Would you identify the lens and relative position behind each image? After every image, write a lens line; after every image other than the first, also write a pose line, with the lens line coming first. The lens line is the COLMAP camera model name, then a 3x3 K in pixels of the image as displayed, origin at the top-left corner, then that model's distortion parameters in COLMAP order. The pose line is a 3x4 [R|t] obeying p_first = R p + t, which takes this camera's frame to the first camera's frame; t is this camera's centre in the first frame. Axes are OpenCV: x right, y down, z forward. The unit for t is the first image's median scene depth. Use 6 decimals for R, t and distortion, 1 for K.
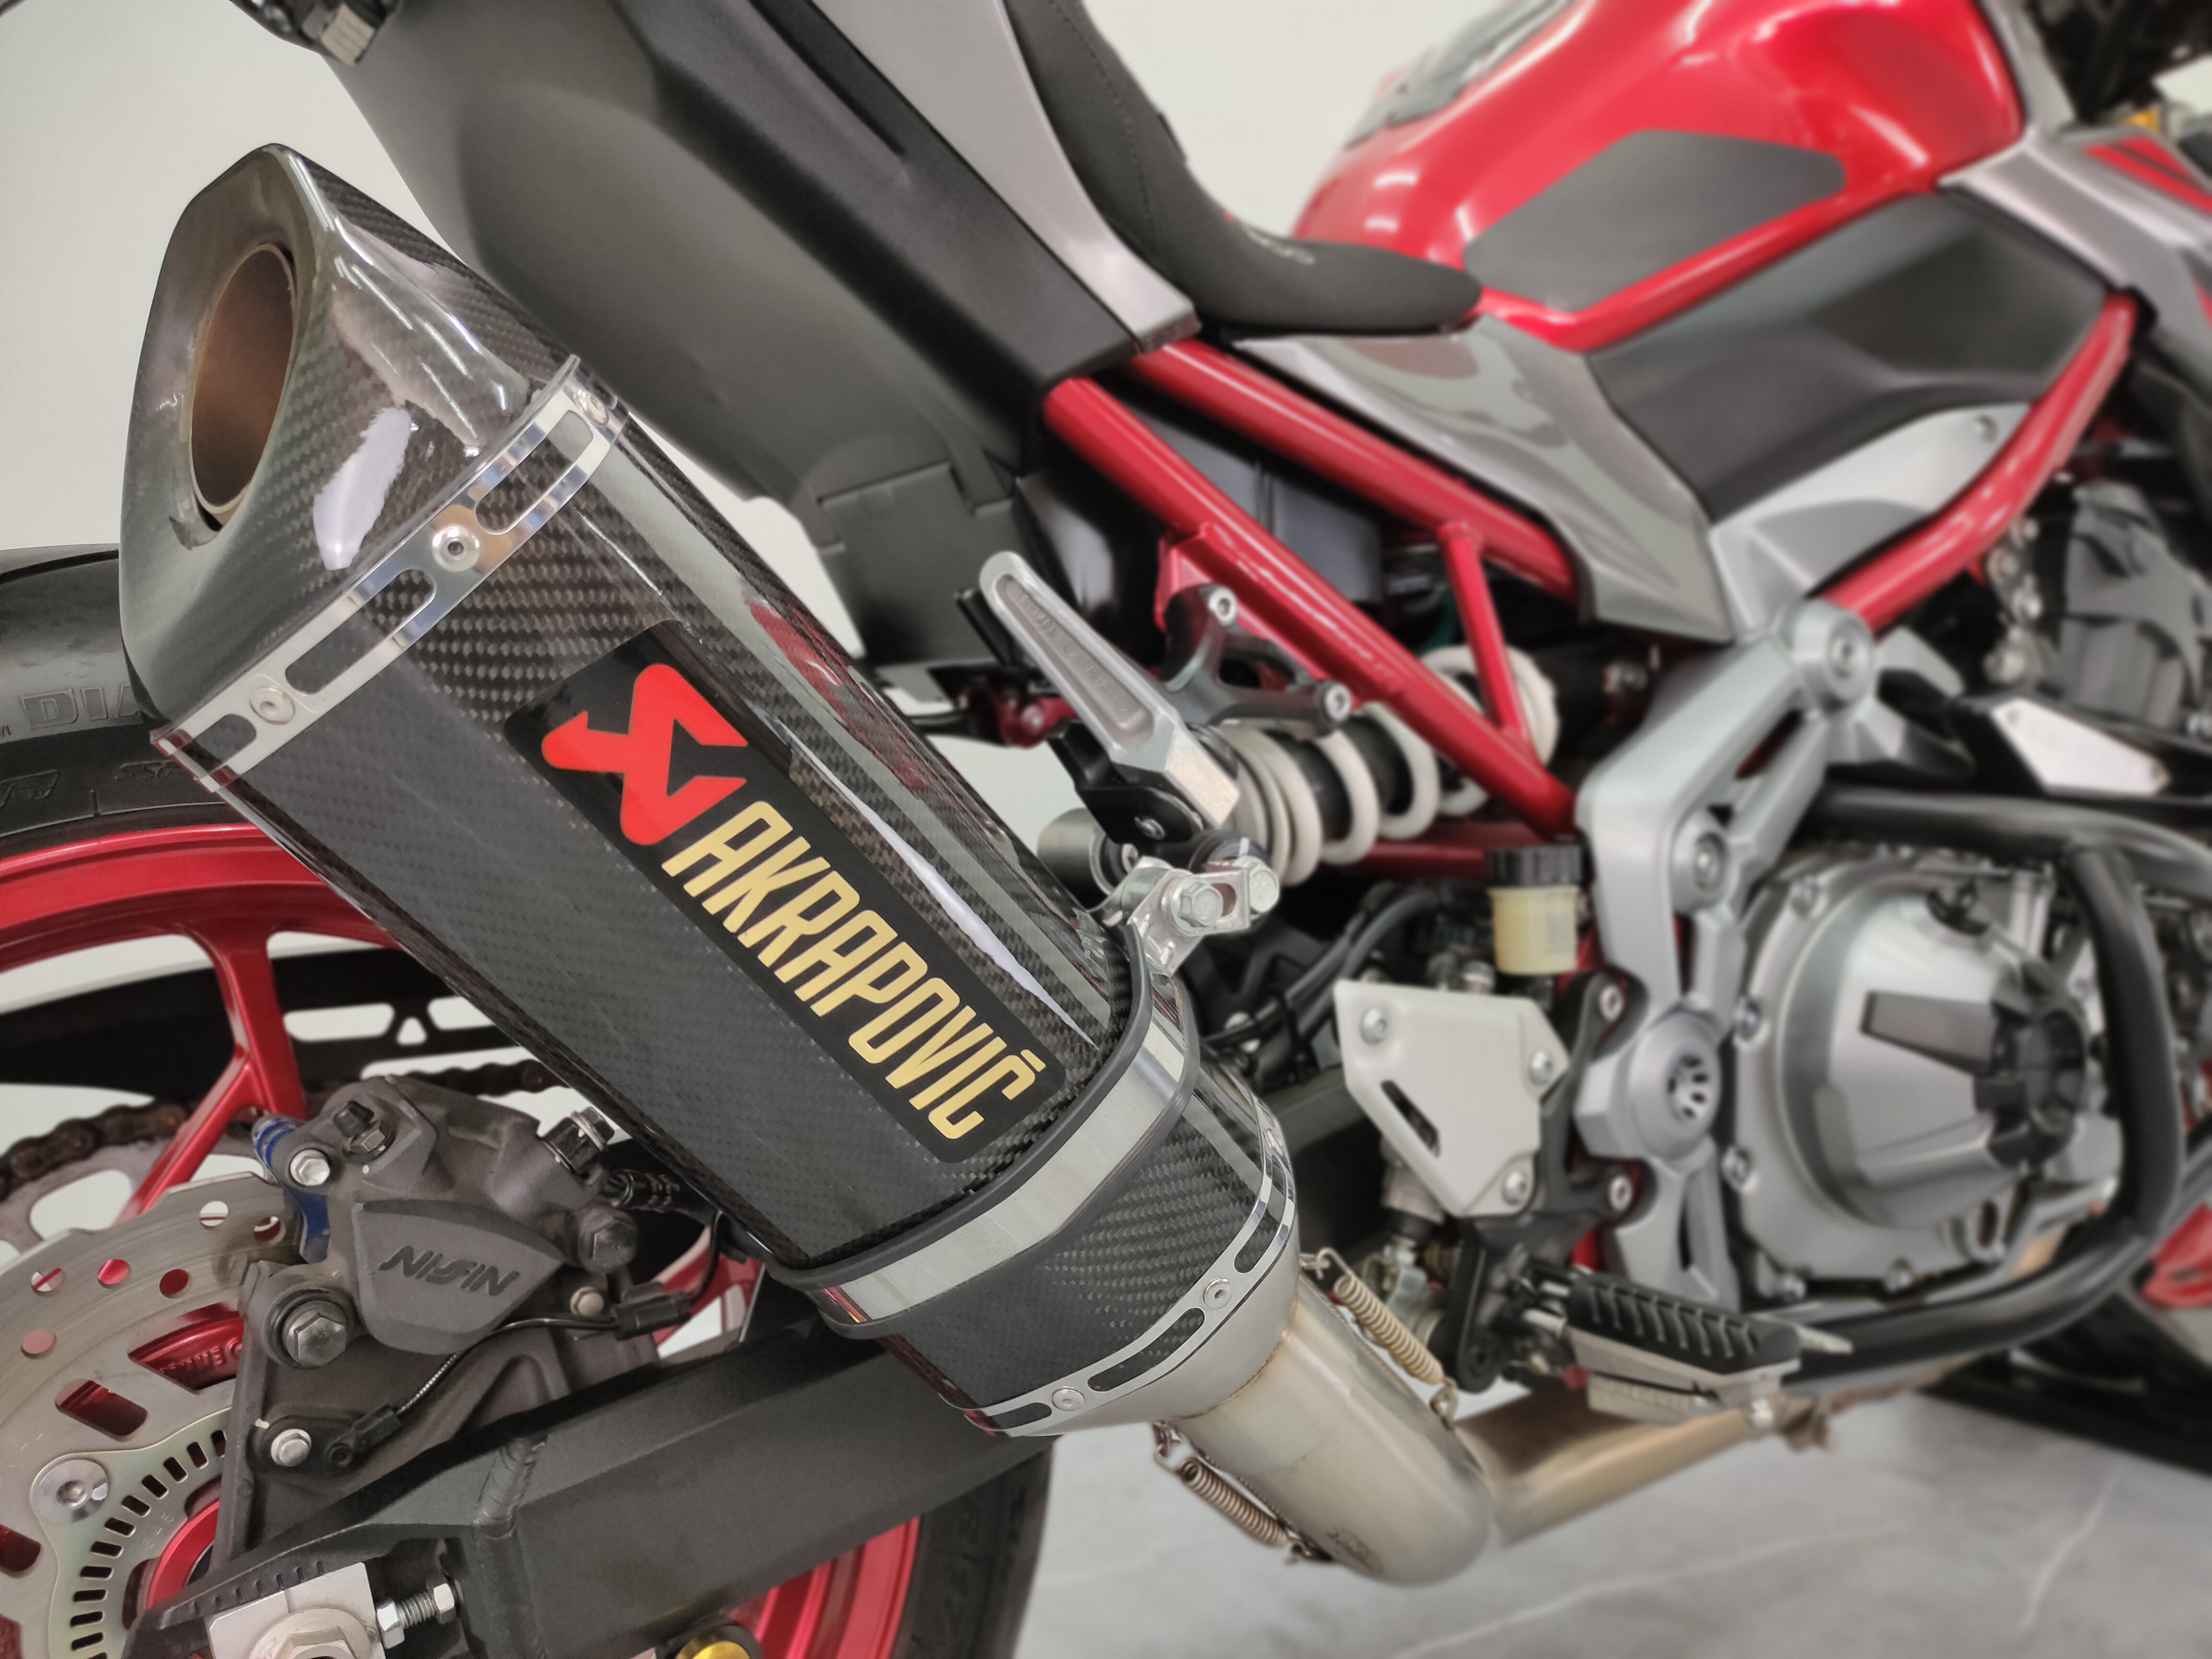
lens RADIAL K [[1781.0, 0, 1071.7], [0, 1781.0, 831.4], [0, 0, 1]] dist [0.003835, -0.008010]
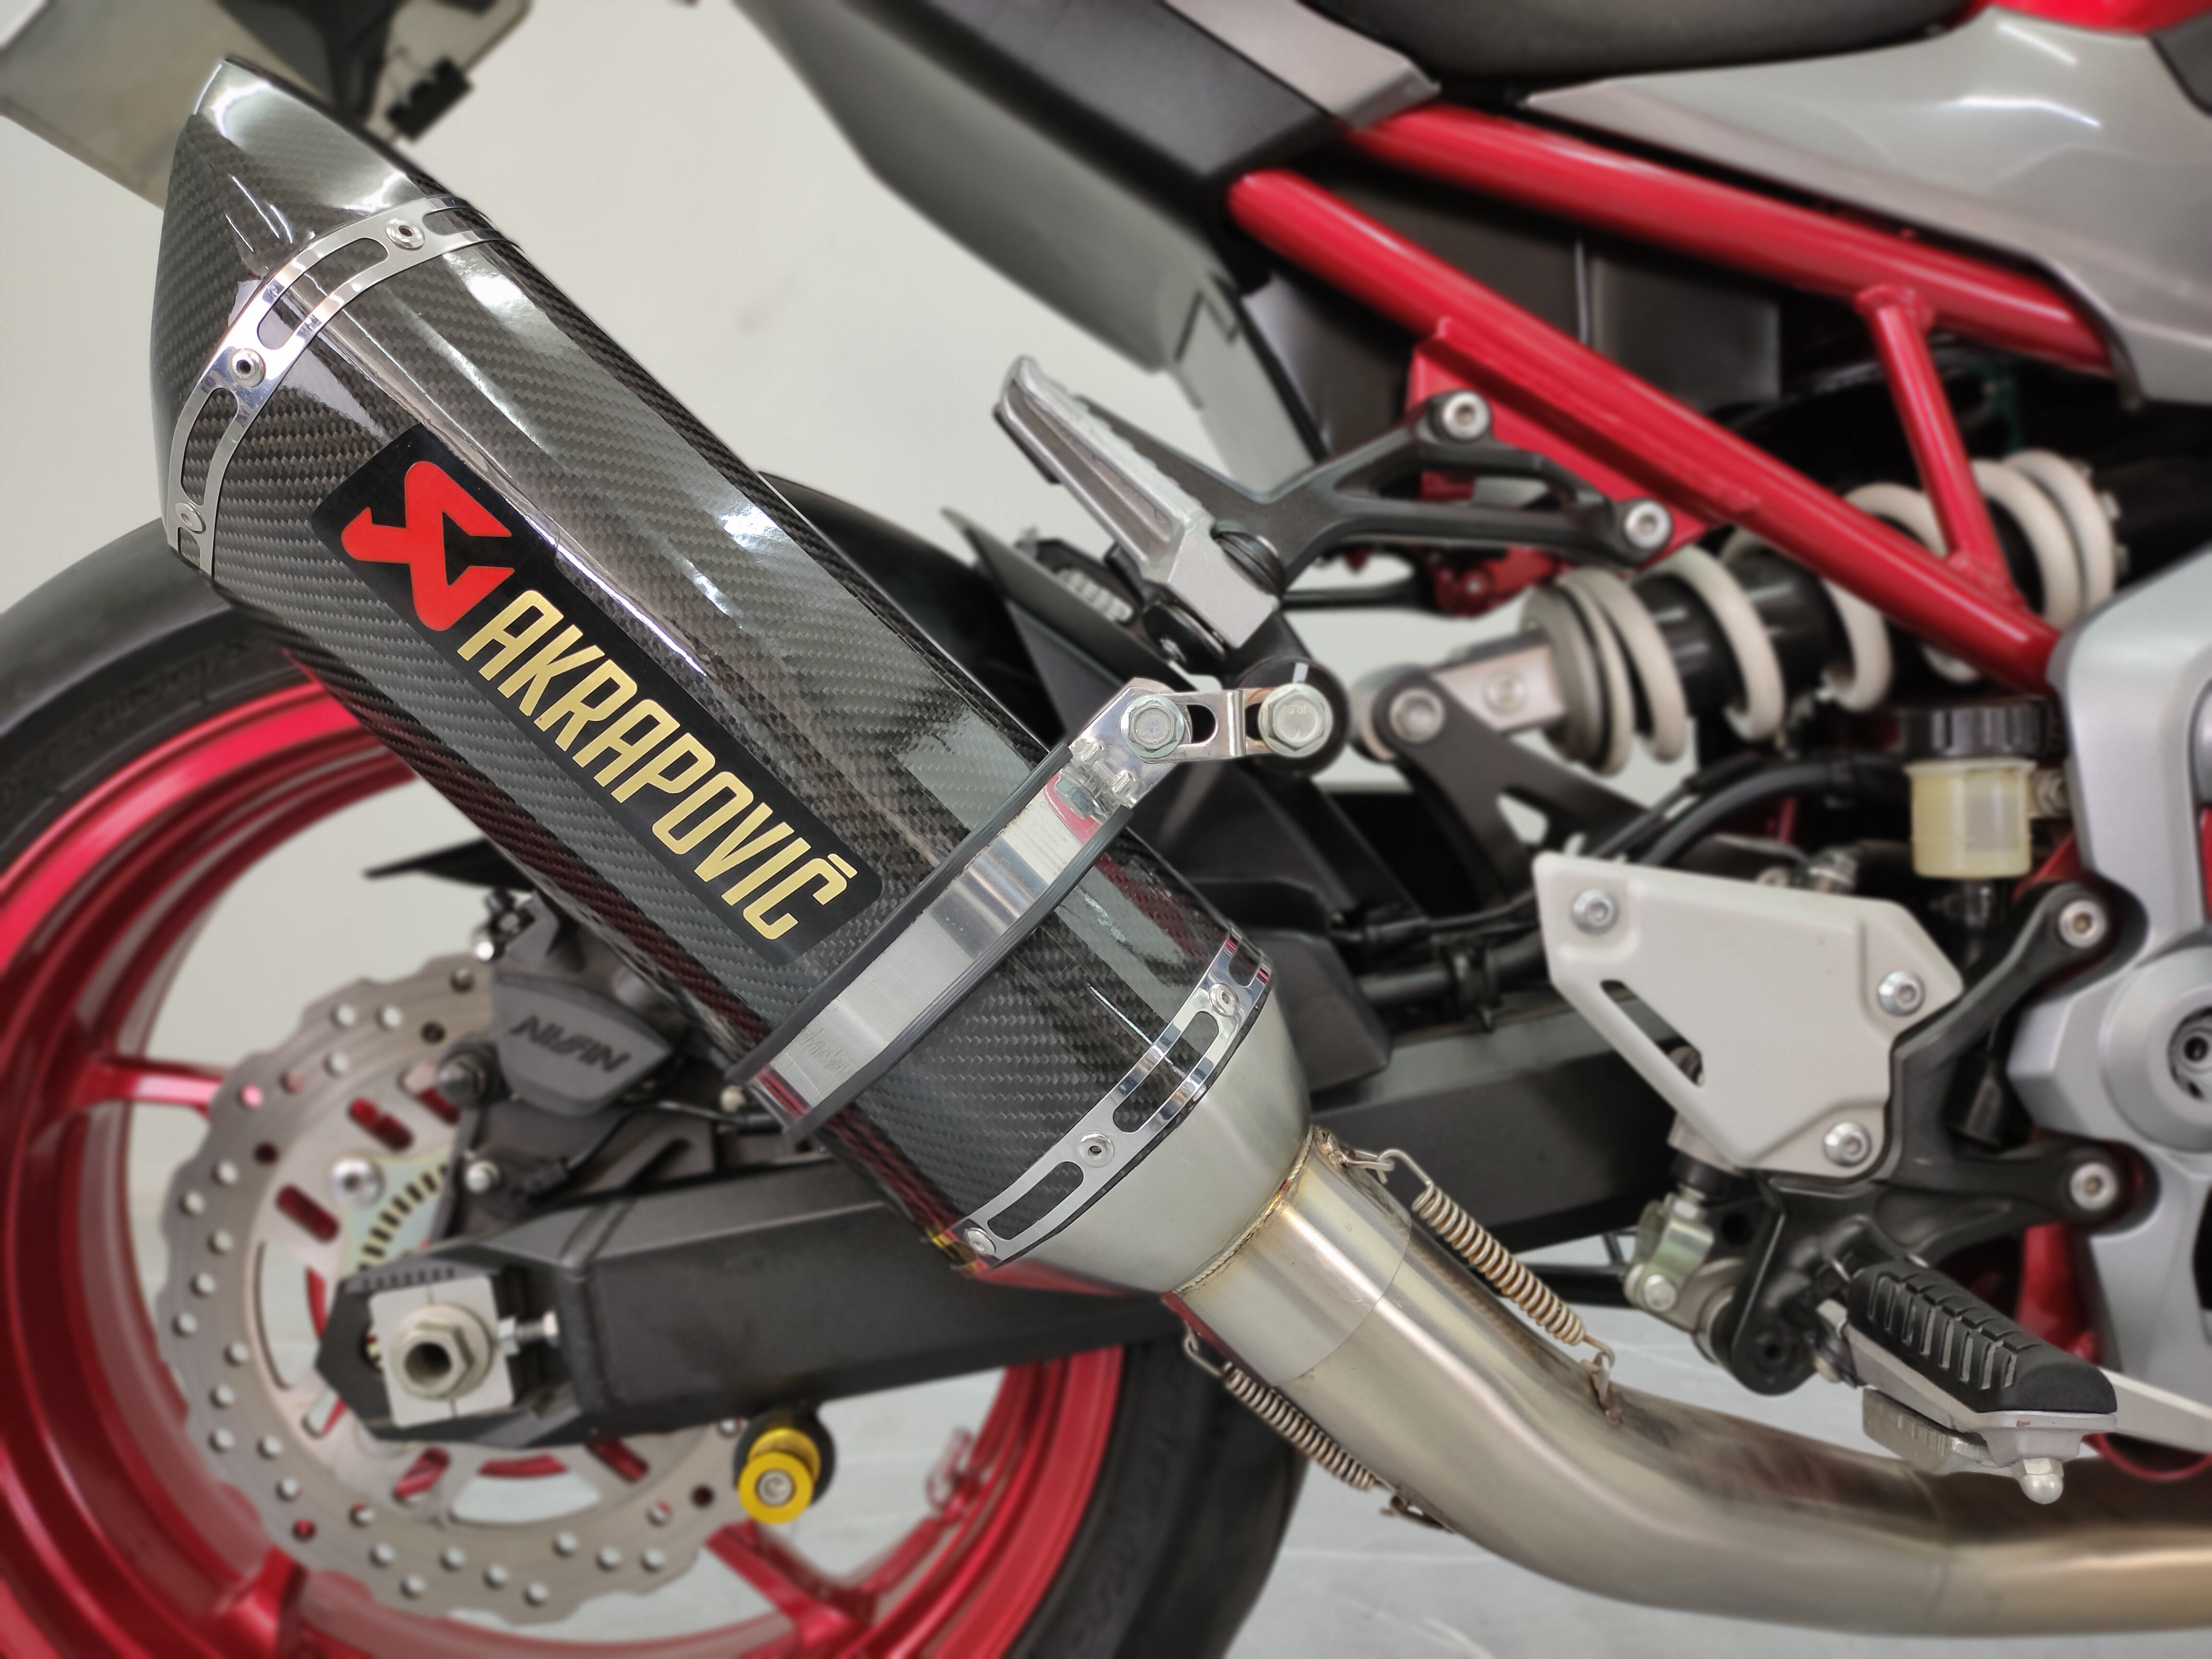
lens RADIAL K [[1781.0, 0, 1071.7], [0, 1781.0, 831.4], [0, 0, 1]] dist [0.003835, -0.008010]
pose [[0.822825, 0.036698, -0.567109, 0.553410], [-0.024512, 0.999276, 0.029098, 0.069795], [0.567766, -0.010041, 0.823129, 0.245337]]
